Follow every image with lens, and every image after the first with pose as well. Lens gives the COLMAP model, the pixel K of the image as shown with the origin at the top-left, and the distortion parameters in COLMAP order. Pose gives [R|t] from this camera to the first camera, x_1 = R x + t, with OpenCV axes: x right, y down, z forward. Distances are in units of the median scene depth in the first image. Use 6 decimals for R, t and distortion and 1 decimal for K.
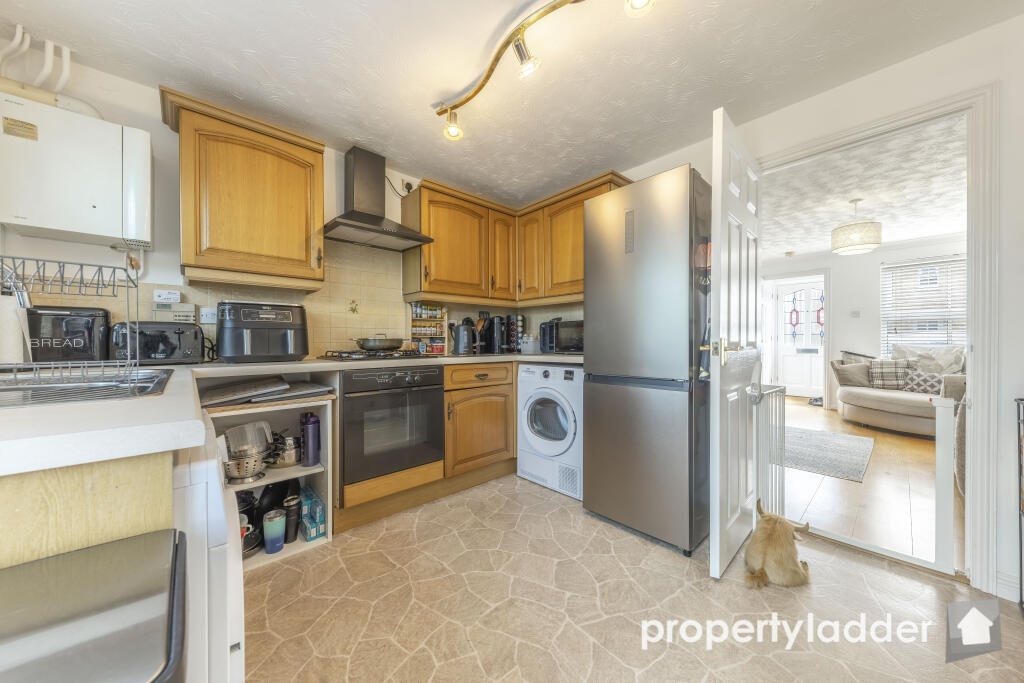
lens RADIAL K [[353.4, 0, 512.0], [0, 353.4, 341.5], [0, 0, 1]] dist [0.000130, -0.000087]
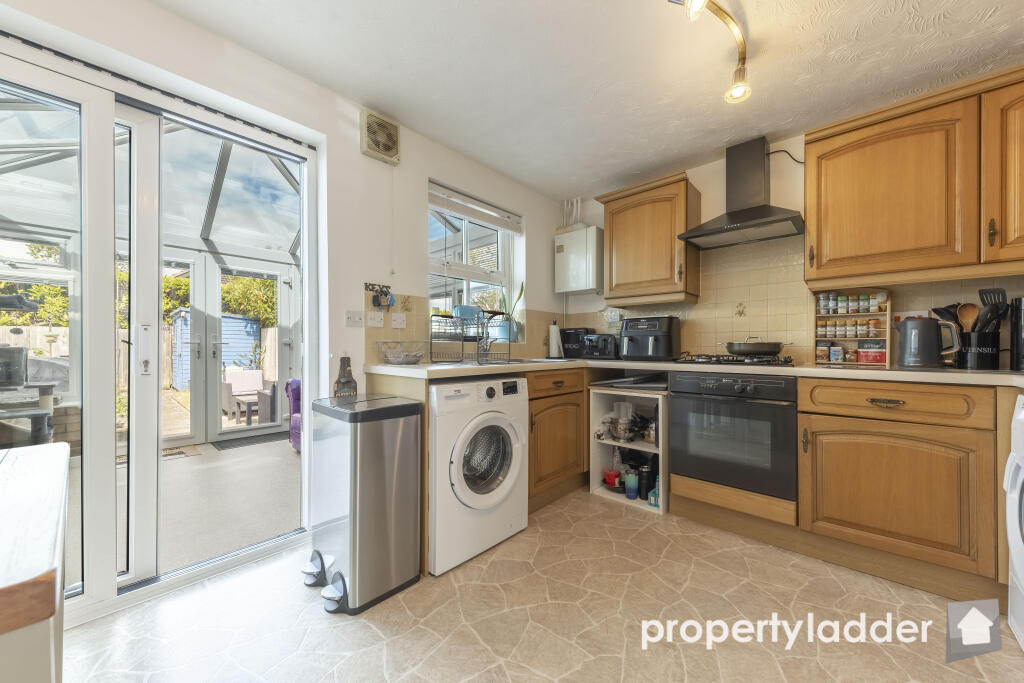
lens RADIAL K [[355.6, 0, 514.5], [0, 355.6, 343.6], [0, 0, 1]] dist [-0.000195, -0.000113]
pose [[0.084842, -0.003862, -0.996387, 0.603752], [-0.003890, 0.999984, -0.004207, 0.001294], [0.996387, 0.004233, 0.084825, 0.392716]]
